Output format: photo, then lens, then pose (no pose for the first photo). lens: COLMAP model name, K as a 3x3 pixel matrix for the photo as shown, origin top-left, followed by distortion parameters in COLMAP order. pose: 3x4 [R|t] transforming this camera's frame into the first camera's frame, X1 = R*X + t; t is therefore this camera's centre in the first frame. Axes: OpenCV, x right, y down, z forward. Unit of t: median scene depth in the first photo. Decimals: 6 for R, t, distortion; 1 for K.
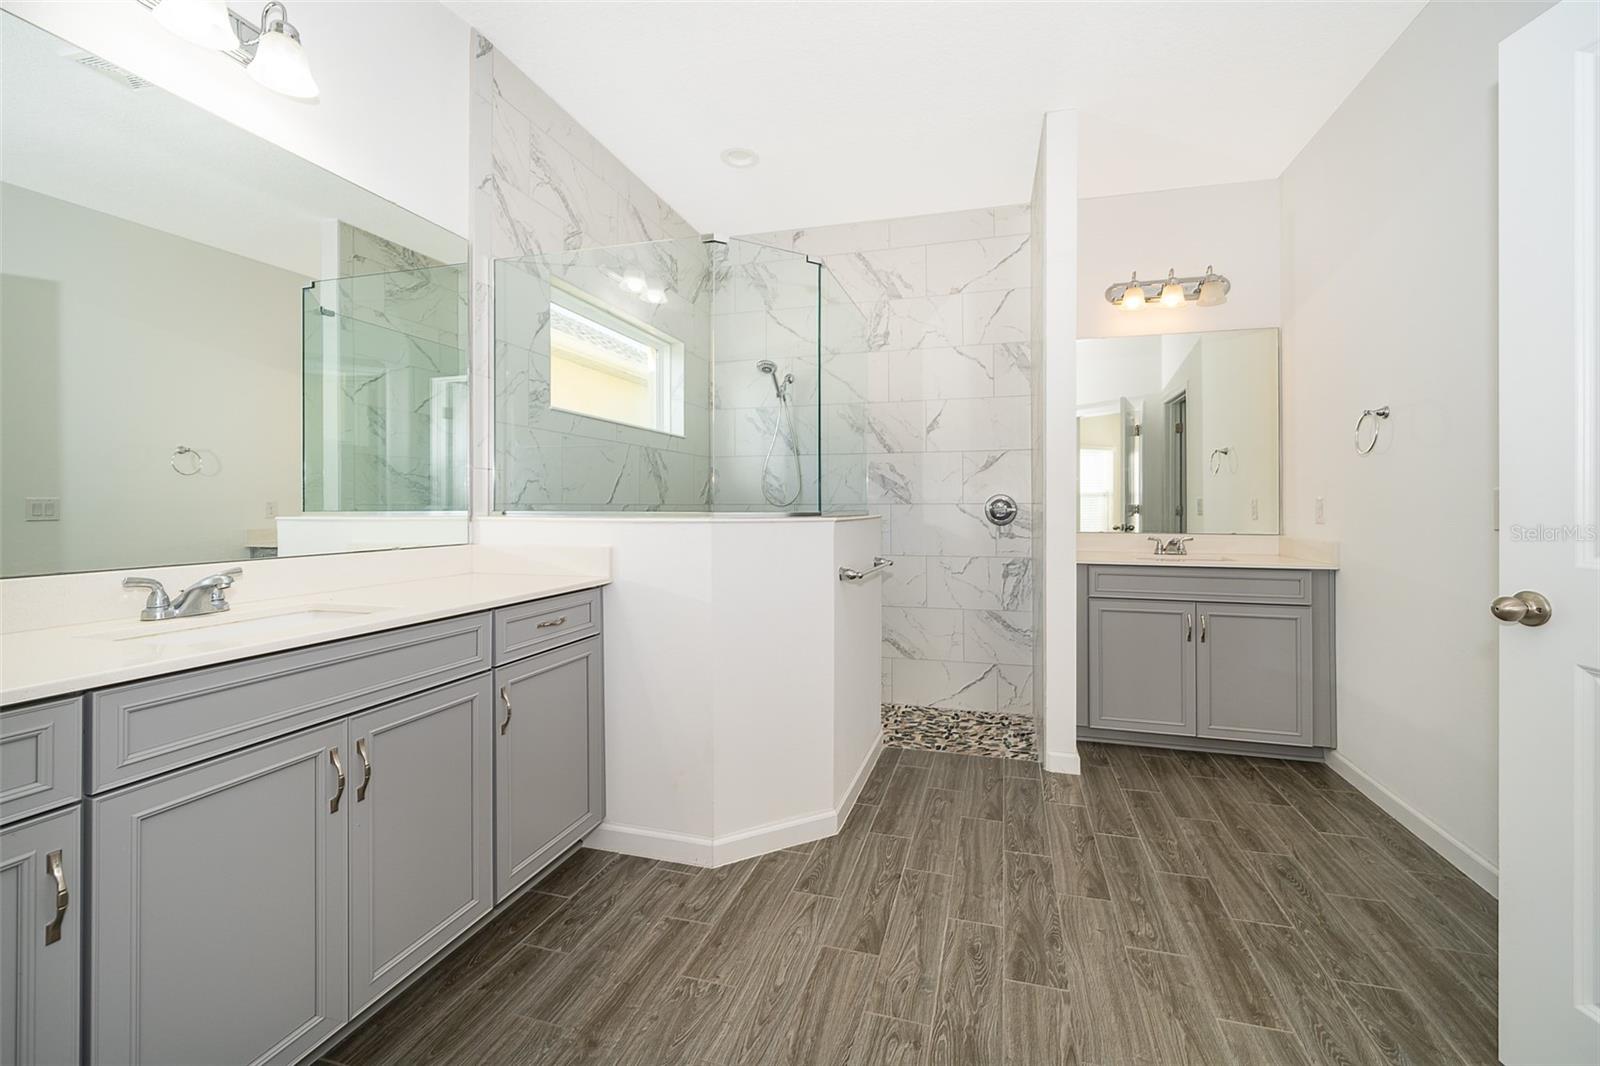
lens RADIAL K [[646.0, 0, 804.9], [0, 646.0, 500.8], [0, 0, 1]] dist [-0.001278, 0.000226]
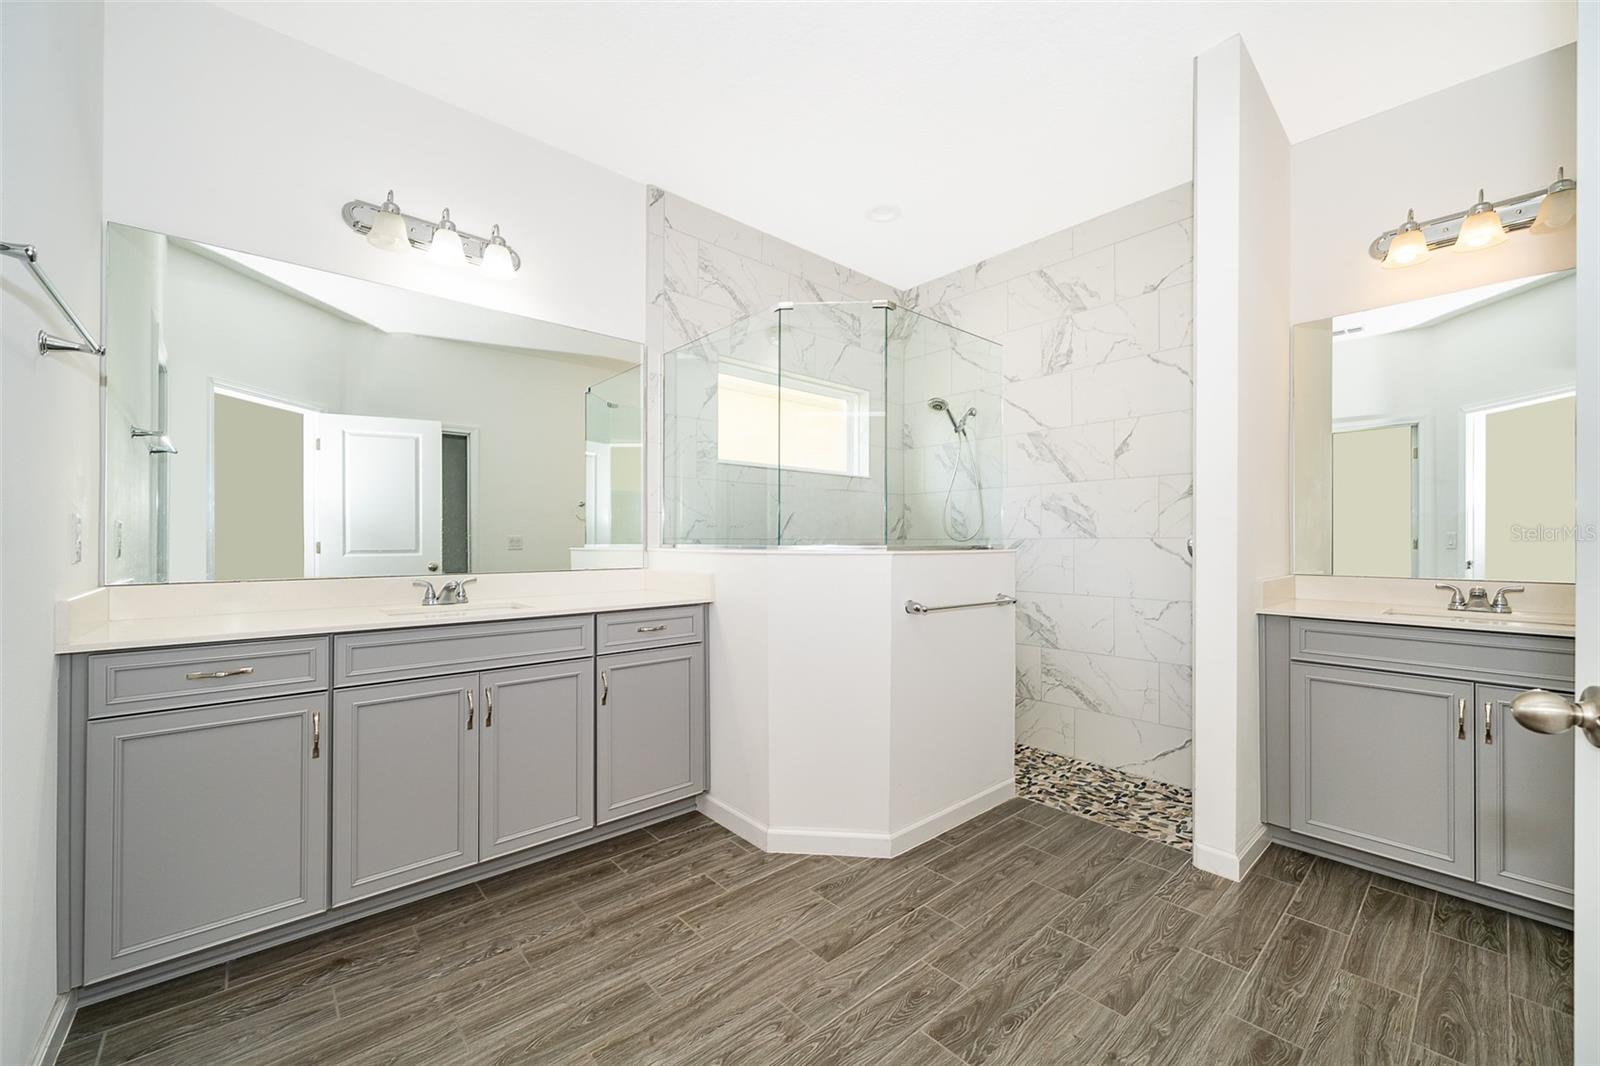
lens RADIAL K [[625.5, 0, 800.2], [0, 625.5, 536.2], [0, 0, 1]] dist [-0.001616, -0.000099]
pose [[0.835347, -0.003603, -0.549712, 0.463364], [0.003829, 0.999992, -0.000736, 0.001959], [0.549710, -0.001490, 0.835354, 0.083570]]
